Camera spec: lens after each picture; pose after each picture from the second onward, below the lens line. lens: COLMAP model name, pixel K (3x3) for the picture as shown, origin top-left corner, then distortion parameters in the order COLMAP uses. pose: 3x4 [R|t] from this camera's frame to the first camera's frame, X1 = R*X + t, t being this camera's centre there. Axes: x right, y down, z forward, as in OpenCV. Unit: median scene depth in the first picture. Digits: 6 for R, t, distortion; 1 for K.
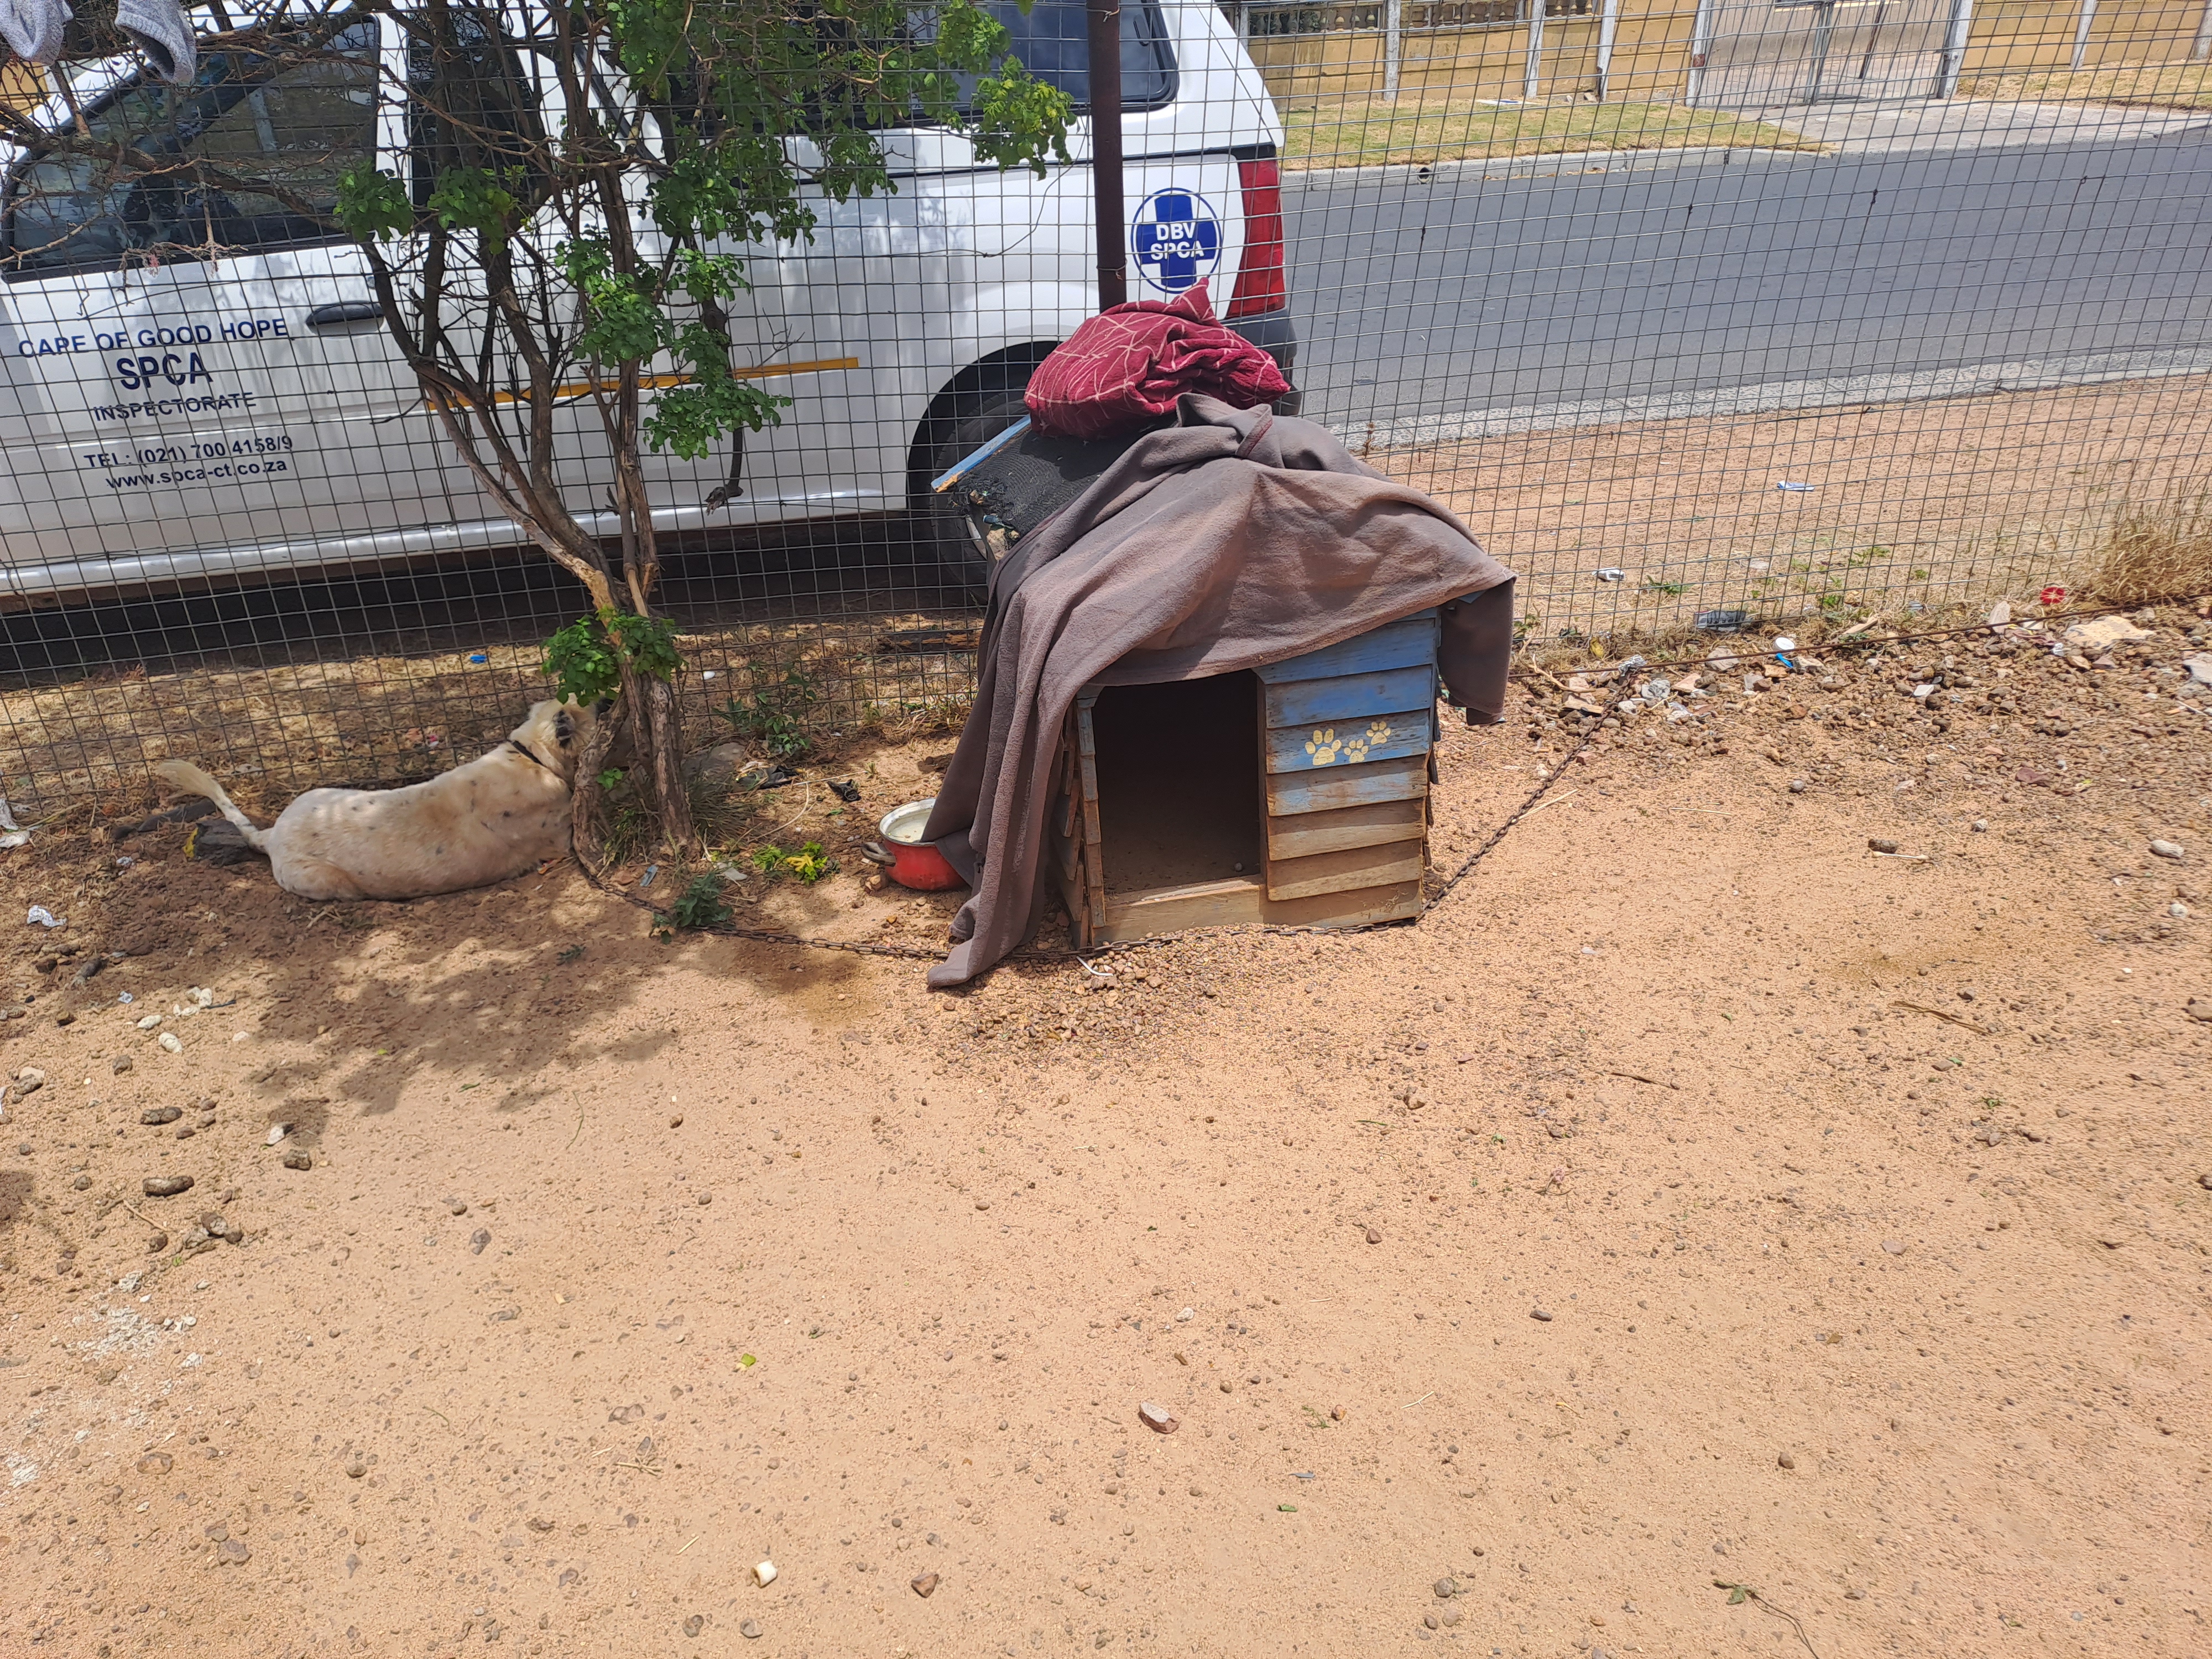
lens RADIAL K [[1627.7, 0, 1089.6], [0, 1627.7, 845.0], [0, 0, 1]] dist [0.047605, -0.040755]
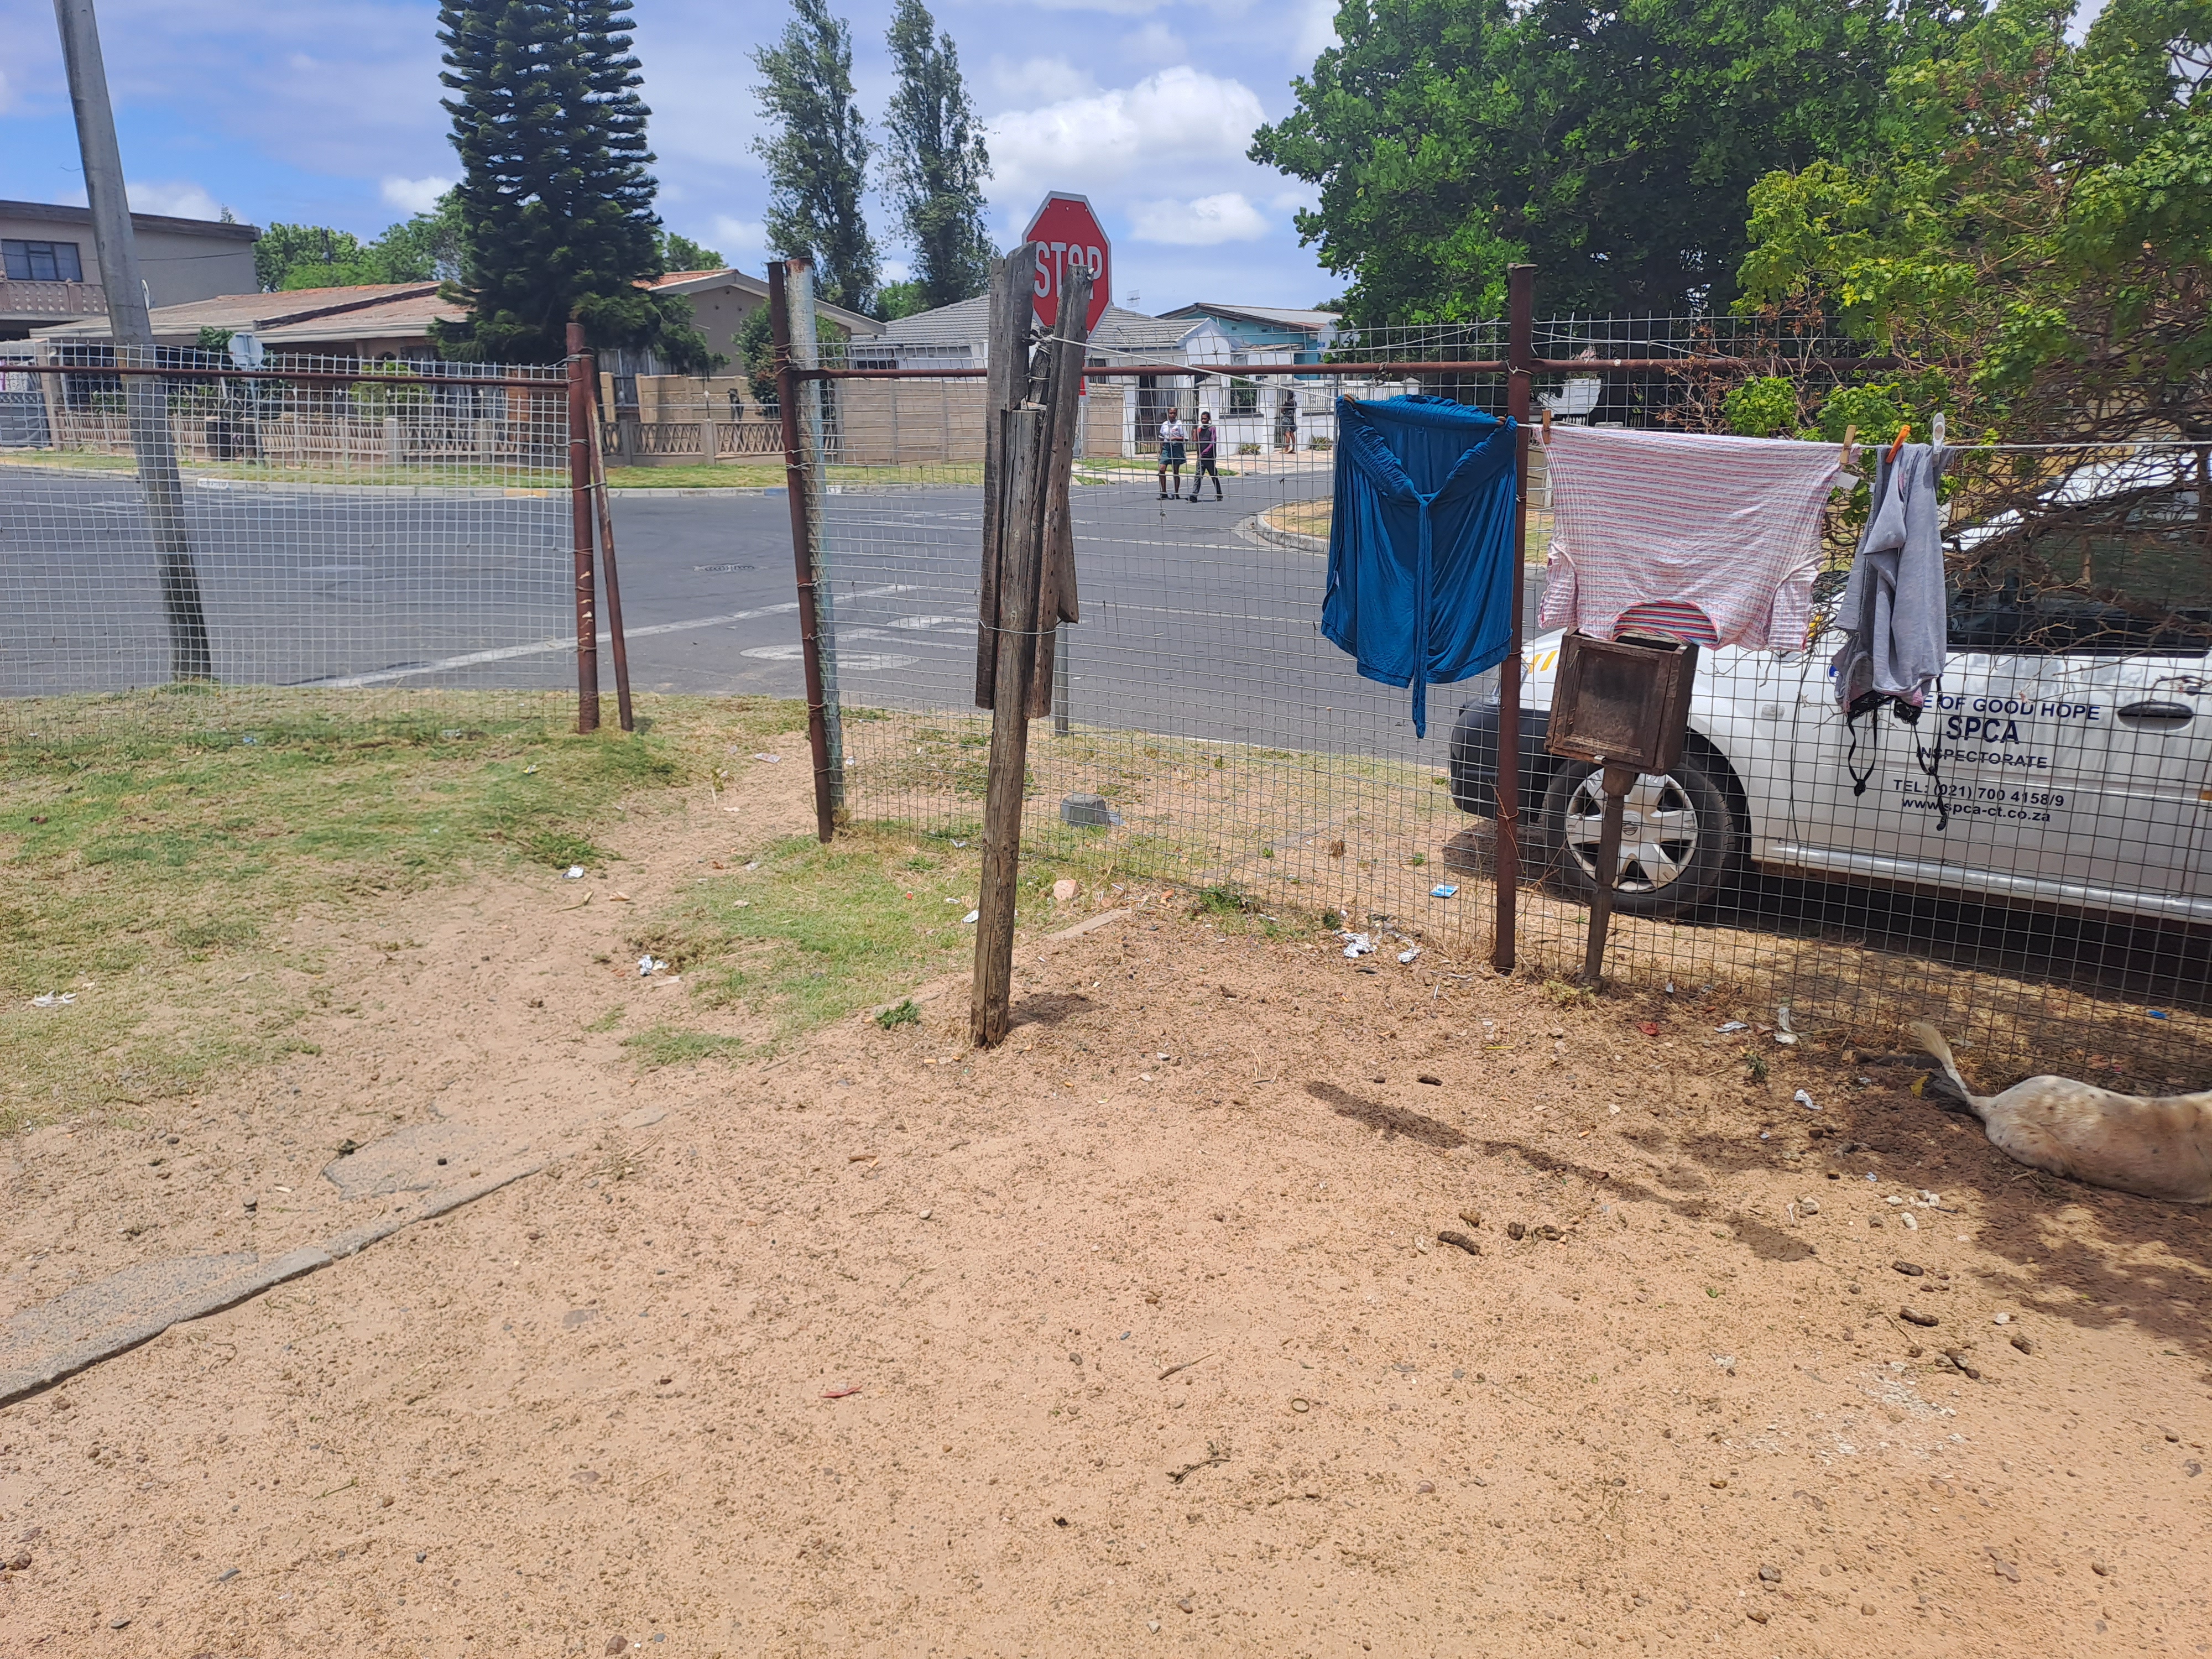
lens RADIAL K [[1627.7, 0, 1106.8], [0, 1627.7, 844.7], [0, 0, 1]] dist [0.047605, -0.040755]
pose [[0.654865, 0.228343, -0.720425, -0.084869], [-0.362946, 0.931161, -0.034780, 0.101835], [0.662889, 0.284252, 0.692661, -0.366815]]
